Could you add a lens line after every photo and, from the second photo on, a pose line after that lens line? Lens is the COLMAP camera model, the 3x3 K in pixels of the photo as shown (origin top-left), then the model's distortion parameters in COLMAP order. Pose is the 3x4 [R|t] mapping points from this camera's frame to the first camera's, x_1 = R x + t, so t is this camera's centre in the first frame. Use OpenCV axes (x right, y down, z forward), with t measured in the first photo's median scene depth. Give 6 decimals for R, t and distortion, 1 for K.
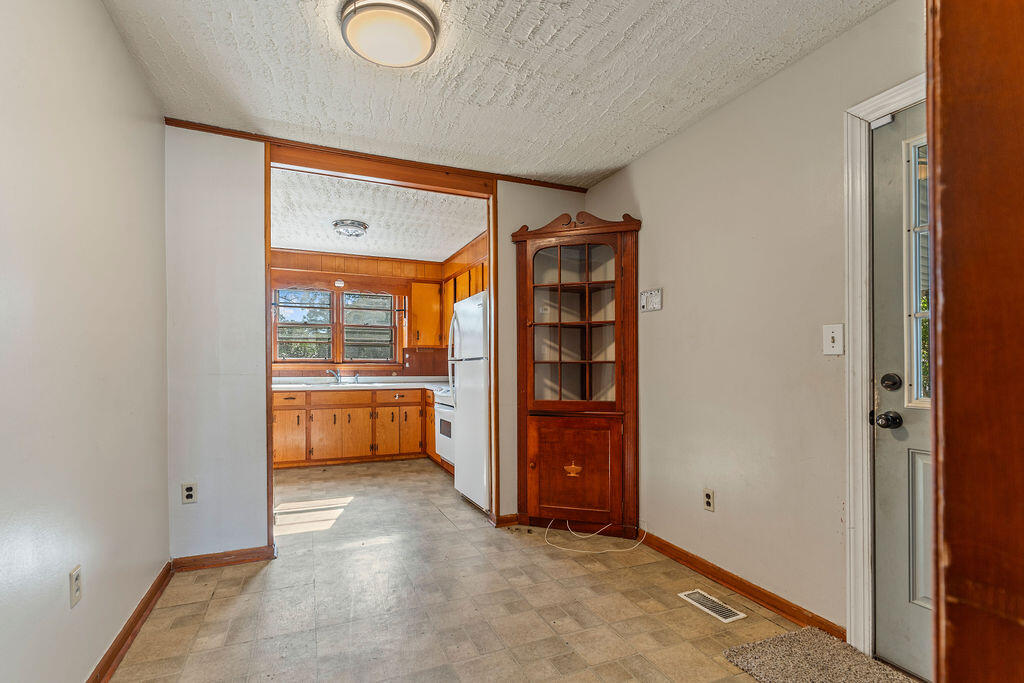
lens RADIAL K [[491.3, 0, 510.2], [0, 491.3, 363.5], [0, 0, 1]] dist [0.000641, 0.000068]
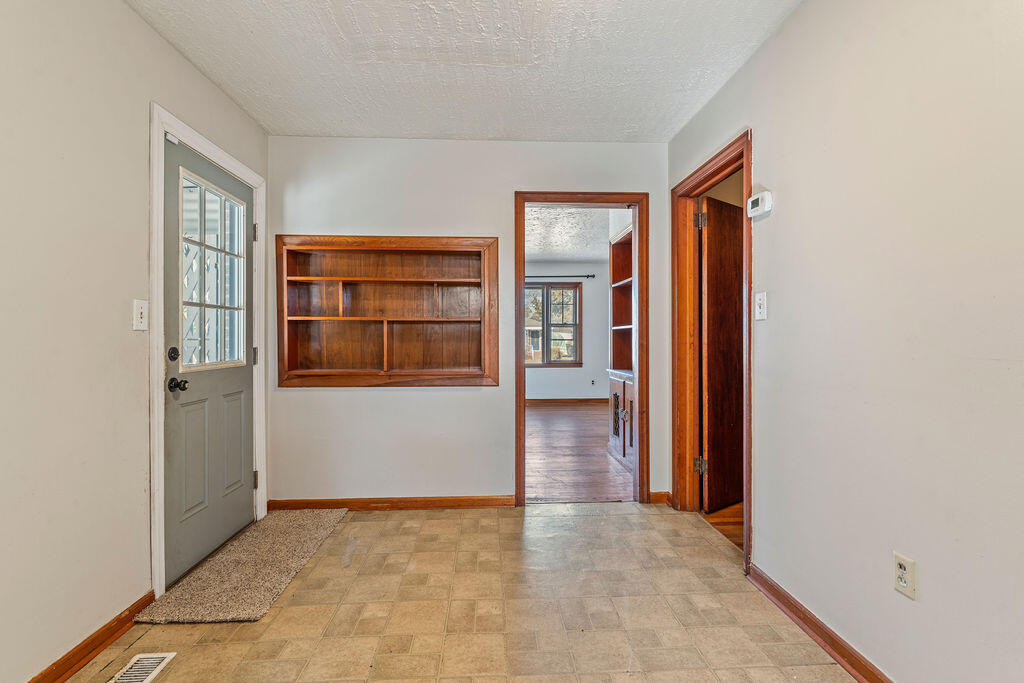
lens RADIAL K [[490.6, 0, 512.0], [0, 490.6, 341.5], [0, 0, 1]] dist [-0.000427, -0.000083]
pose [[-0.938922, 0.001765, 0.344126, -0.416219], [0.001964, 0.999998, 0.000230, 0.006622], [-0.344125, 0.000892, -0.938923, 1.752482]]
